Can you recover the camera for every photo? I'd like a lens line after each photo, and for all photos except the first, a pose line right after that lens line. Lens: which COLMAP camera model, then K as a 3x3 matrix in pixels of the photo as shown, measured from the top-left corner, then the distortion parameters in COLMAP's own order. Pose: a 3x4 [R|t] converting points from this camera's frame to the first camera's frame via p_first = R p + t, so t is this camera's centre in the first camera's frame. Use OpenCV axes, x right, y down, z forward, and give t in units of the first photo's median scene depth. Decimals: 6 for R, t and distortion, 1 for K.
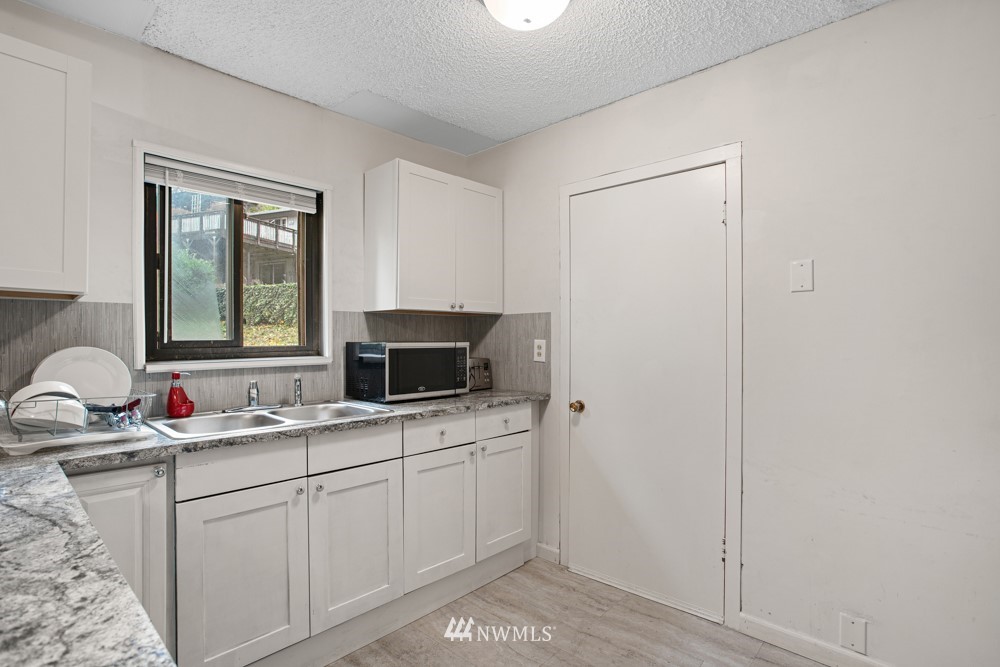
lens RADIAL K [[495.5, 0, 497.8], [0, 495.5, 333.0], [0, 0, 1]] dist [-0.013428, 0.000463]
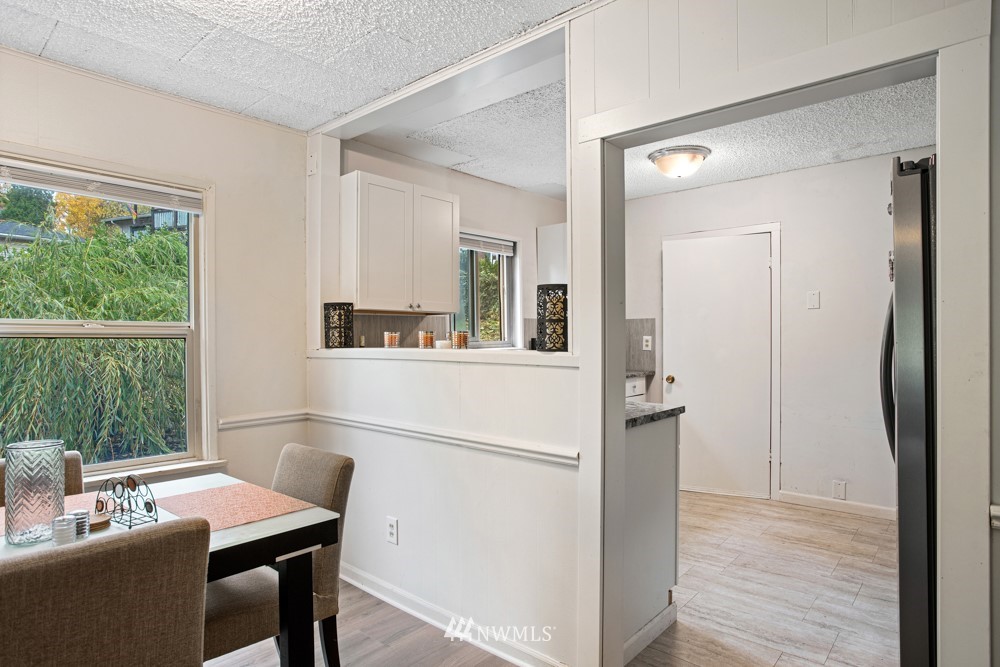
lens RADIAL K [[559.5, 0, 508.8], [0, 559.5, 334.9], [0, 0, 1]] dist [-0.021539, 0.004161]
pose [[0.999072, -0.002611, 0.042991, -0.419479], [0.002310, 0.999973, 0.007042, -0.003204], [-0.043009, -0.006936, 0.999051, -0.706613]]
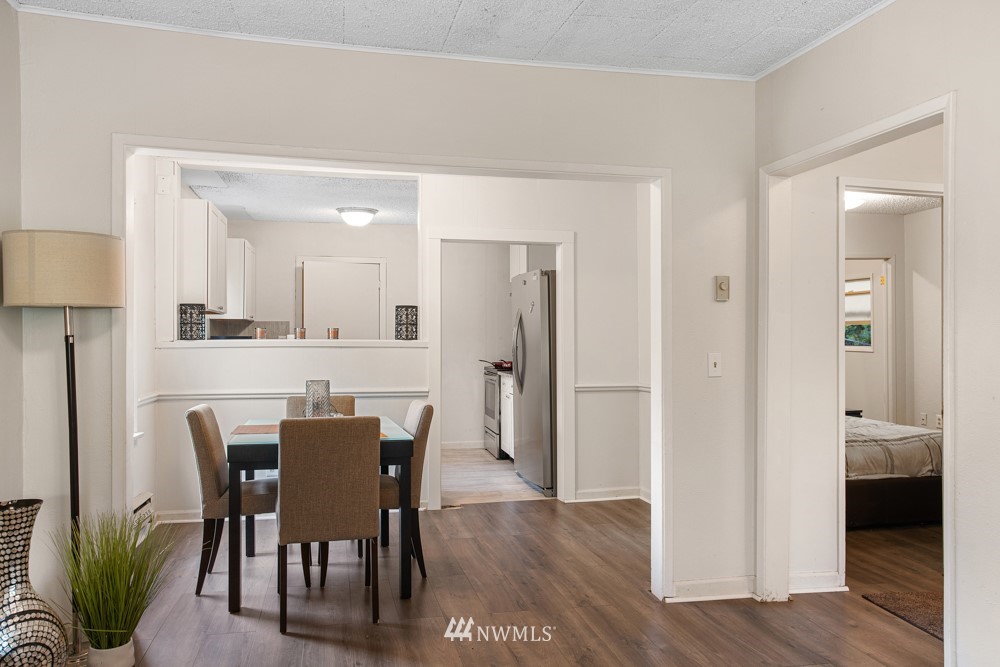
lens RADIAL K [[726.2, 0, 508.2], [0, 726.2, 336.9], [0, 0, 1]] dist [-0.036068, 0.042408]
pose [[0.547781, 0.009676, 0.836566, -1.727852], [-0.010167, 0.999936, -0.004908, 0.022465], [-0.836560, -0.005817, 0.547845, -1.192262]]
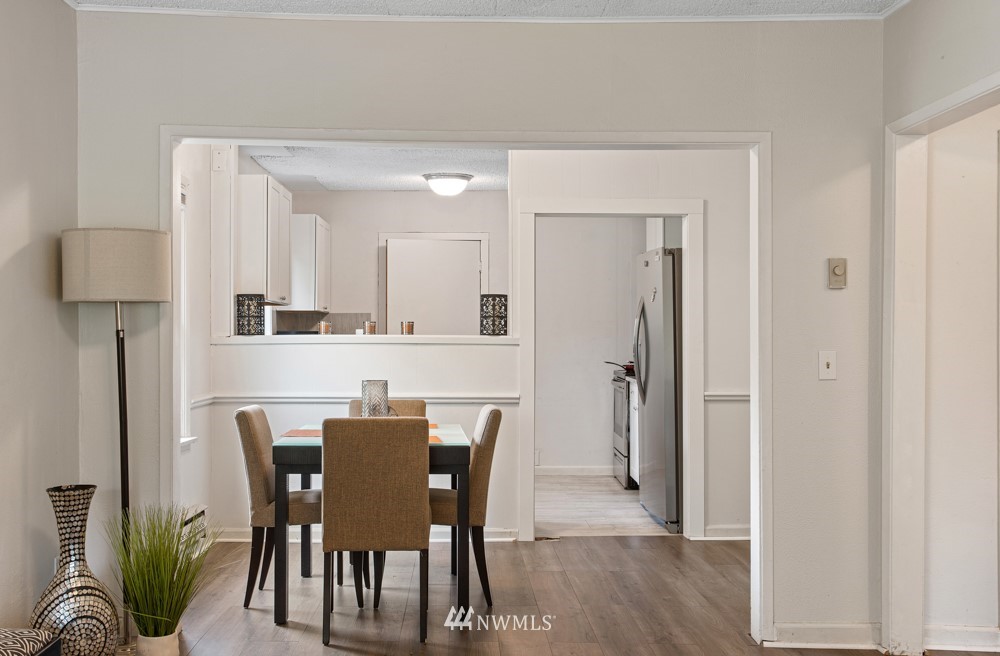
lens RADIAL K [[1020.5, 0, 493.9], [0, 1020.5, 333.3], [0, 0, 1]] dist [-0.015505, 0.000000]
pose [[0.703808, 0.009253, 0.710330, -1.857181], [-0.011159, 0.999936, -0.001969, 0.023018], [-0.710303, -0.006541, 0.703866, -1.483061]]
